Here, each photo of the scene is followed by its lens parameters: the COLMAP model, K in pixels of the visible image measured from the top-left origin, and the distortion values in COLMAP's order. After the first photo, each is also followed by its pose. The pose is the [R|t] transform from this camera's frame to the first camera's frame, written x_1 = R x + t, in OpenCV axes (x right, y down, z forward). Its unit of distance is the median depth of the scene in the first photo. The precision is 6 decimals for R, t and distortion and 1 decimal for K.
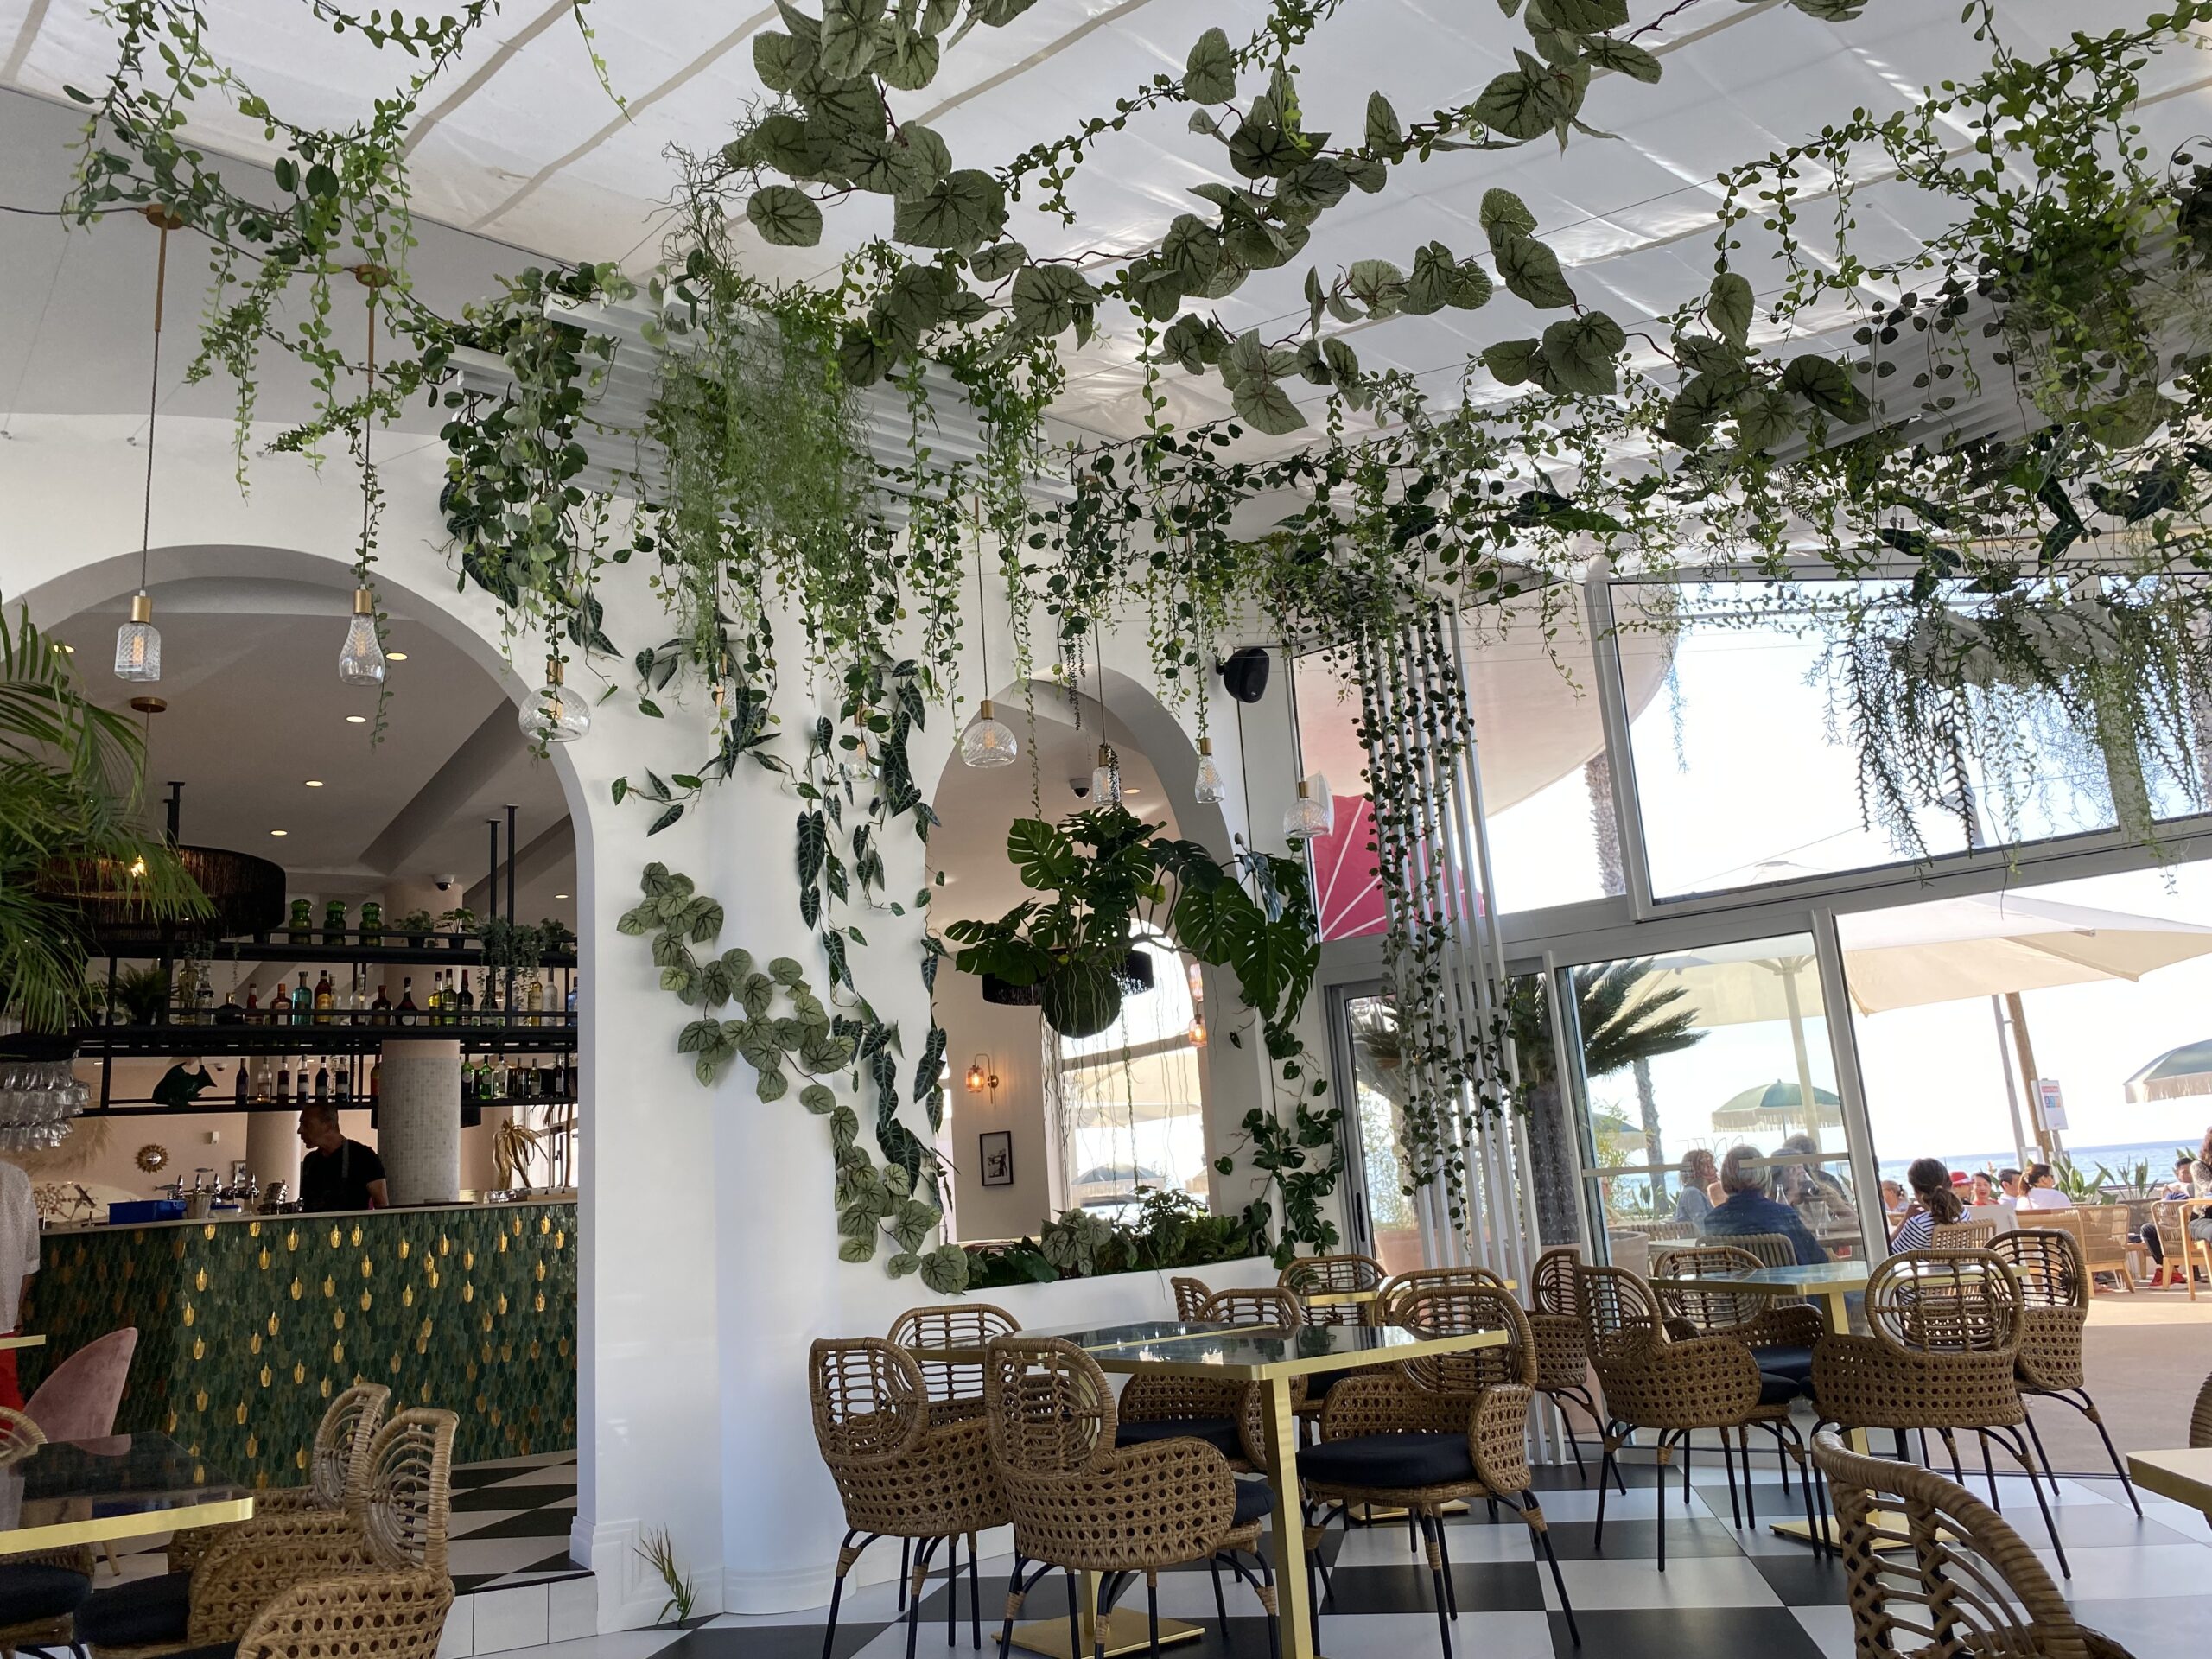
lens RADIAL K [[1680.9, 0, 1106.9], [0, 1680.9, 815.7], [0, 0, 1]] dist [0.122471, -0.232404]
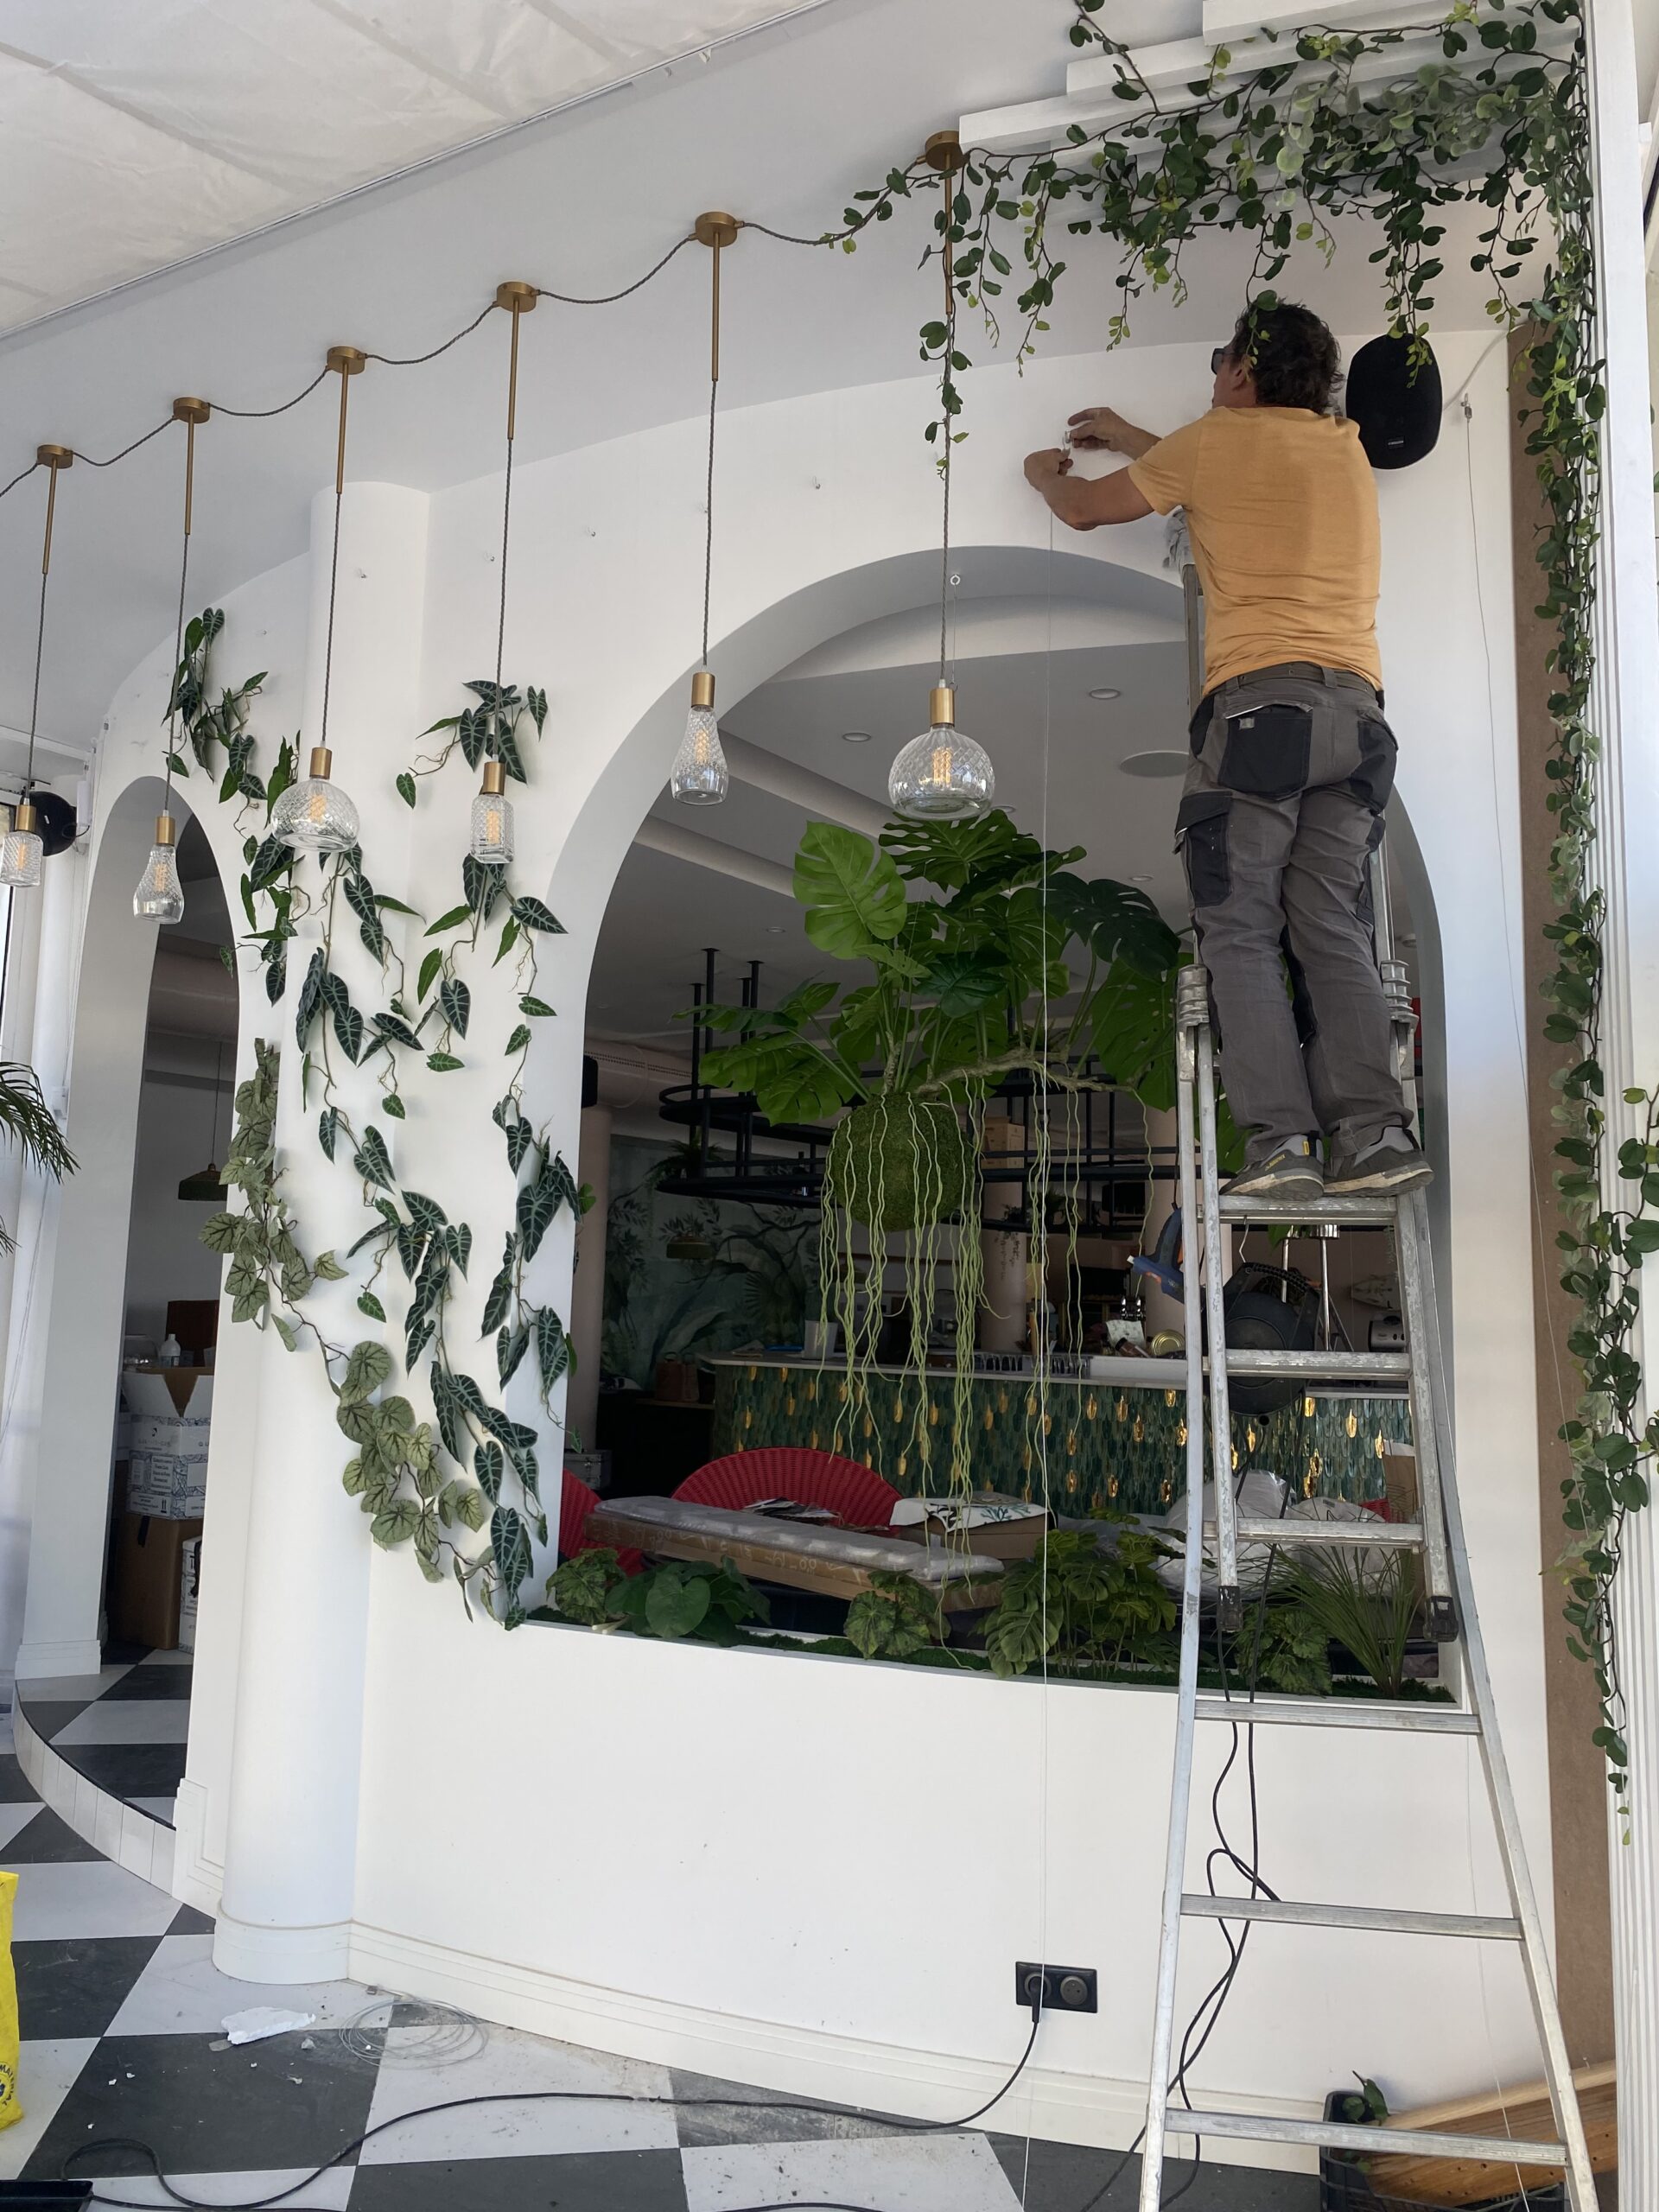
lens RADIAL K [[1680.9, 0, 833.3], [0, 1680.9, 1091.8], [0, 0, 1]] dist [0.122471, -0.232404]
pose [[0.348792, -0.042112, -0.936254, 0.474090], [0.164765, 0.986186, 0.017023, 0.065685], [0.922603, -0.160200, 0.350912, 0.726233]]
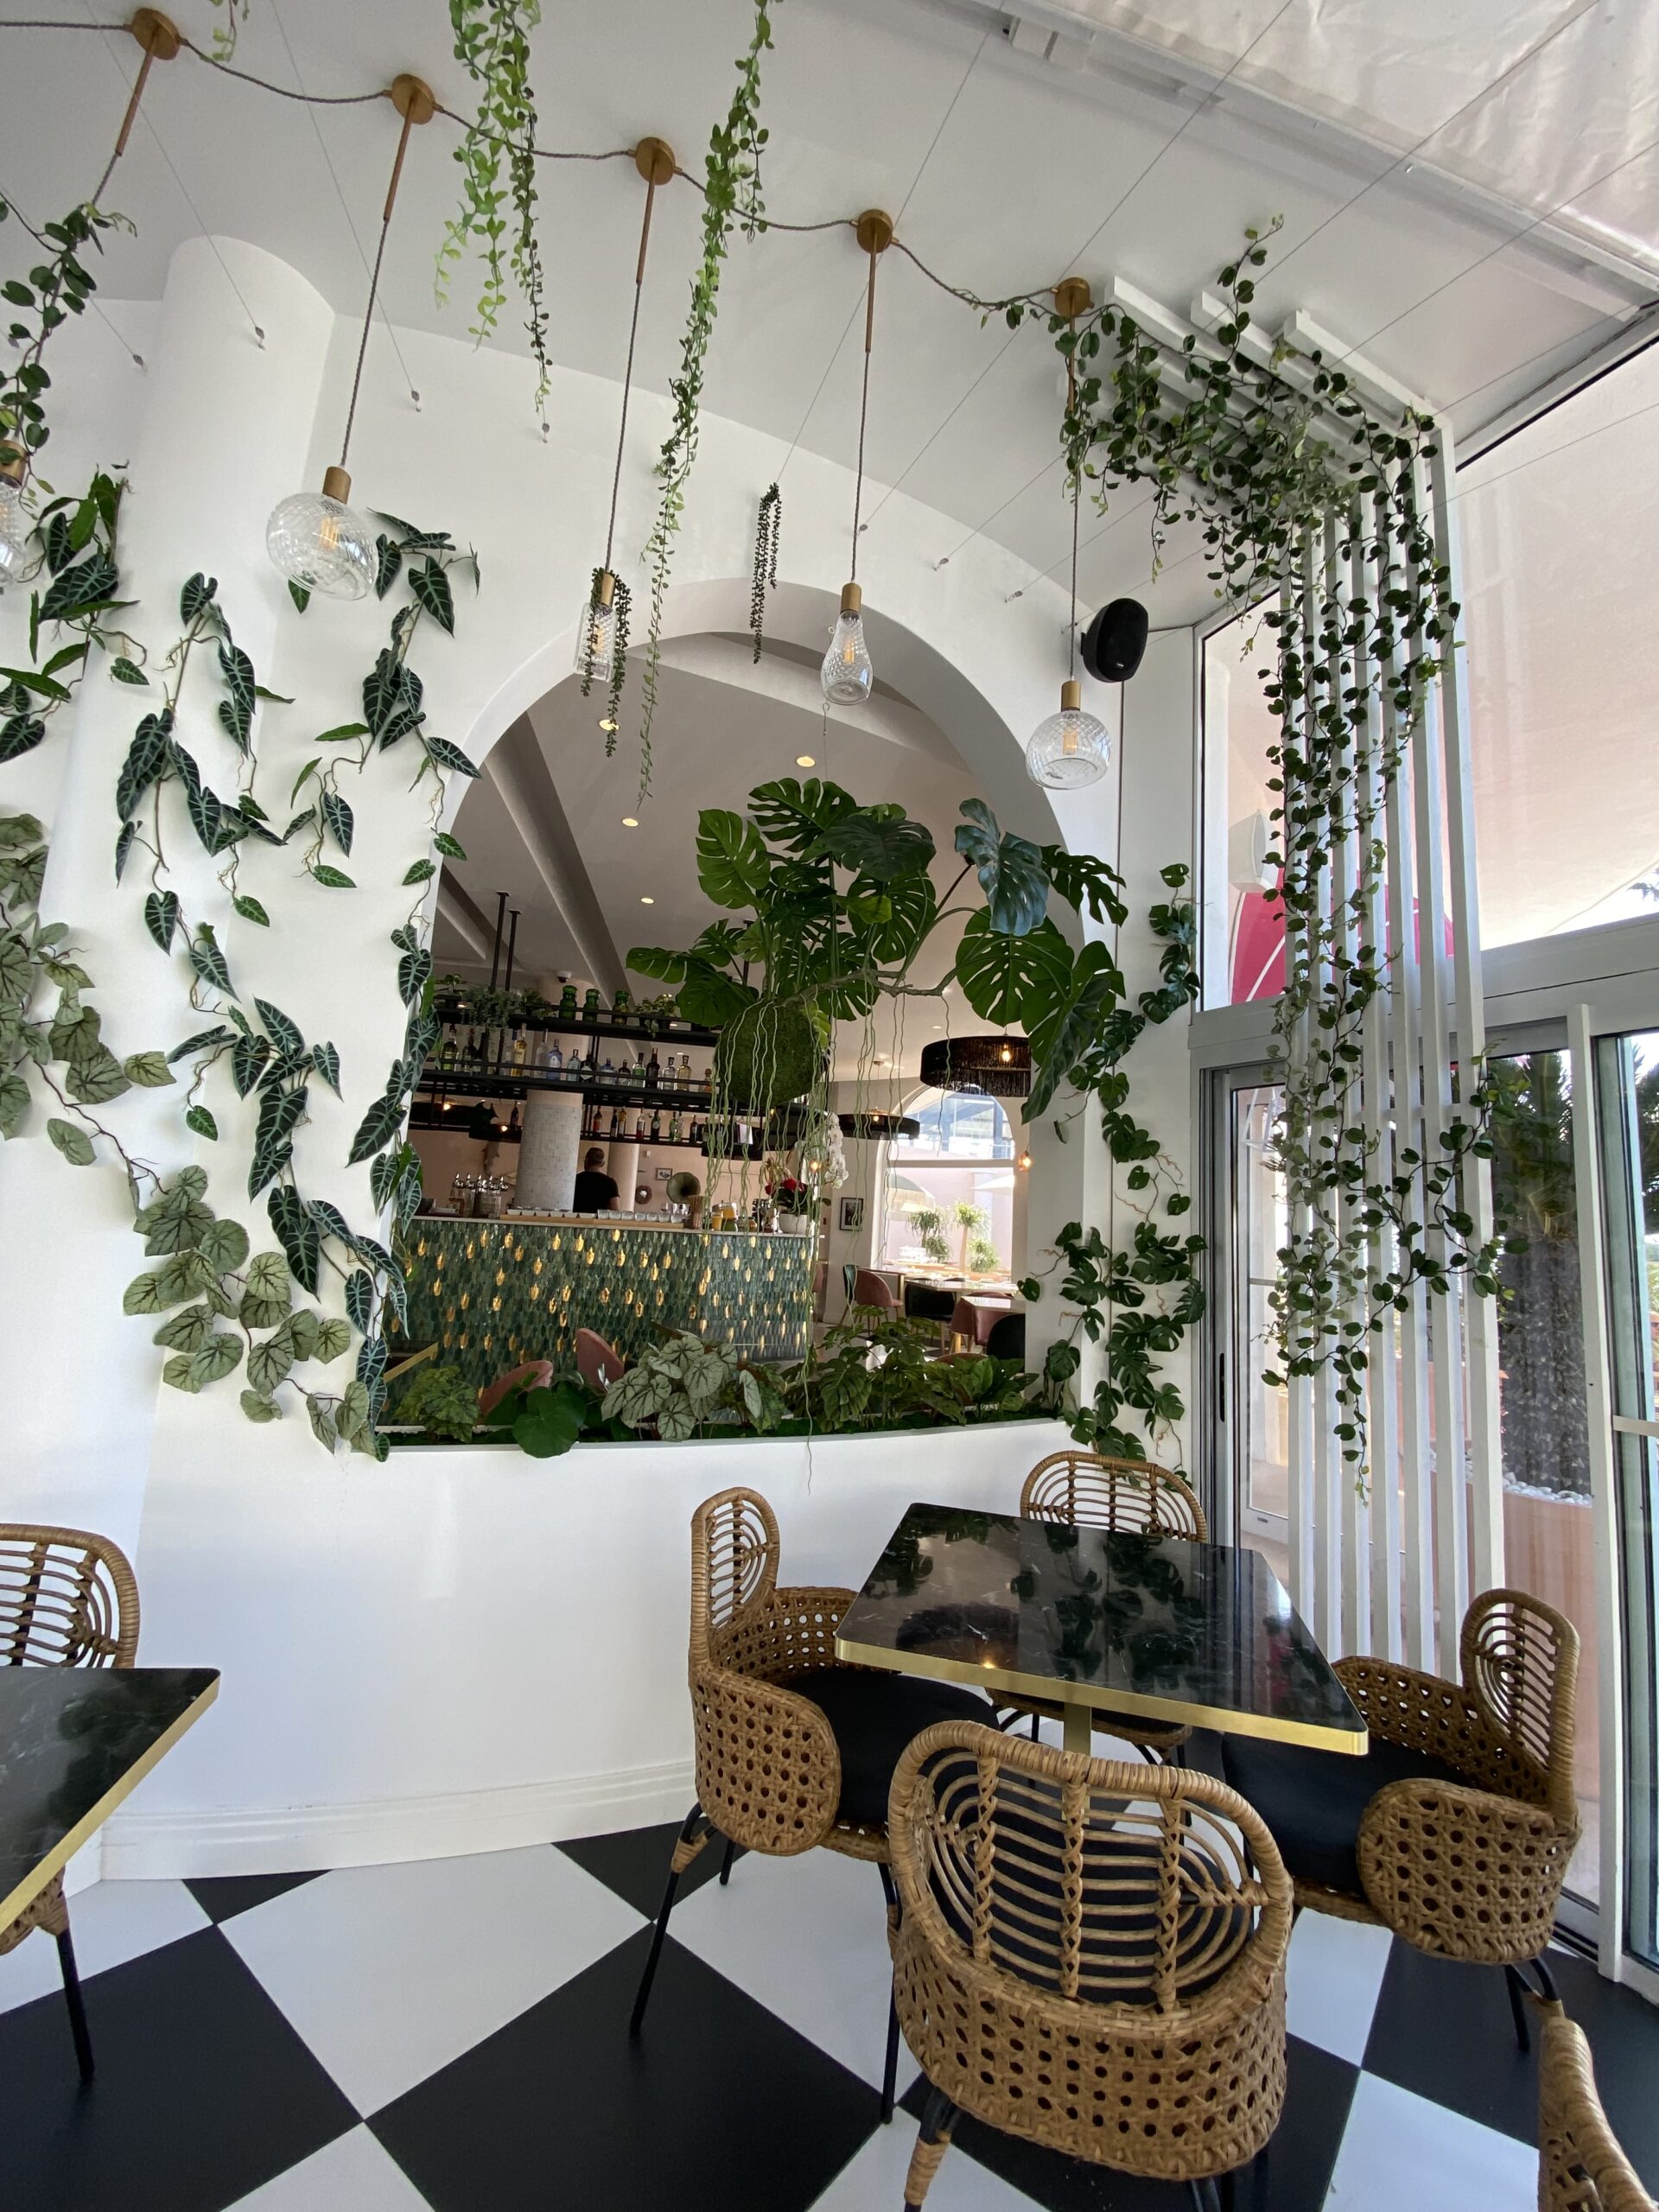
lens RADIAL K [[893.8, 0, 830.1], [0, 893.8, 1096.1], [0, 0, 1]] dist [0.025897, -0.028971]
pose [[0.889311, 0.059188, -0.453457, 0.174184], [-0.018659, 0.995459, 0.093342, 0.084623], [0.456923, -0.074549, 0.886377, 0.619424]]
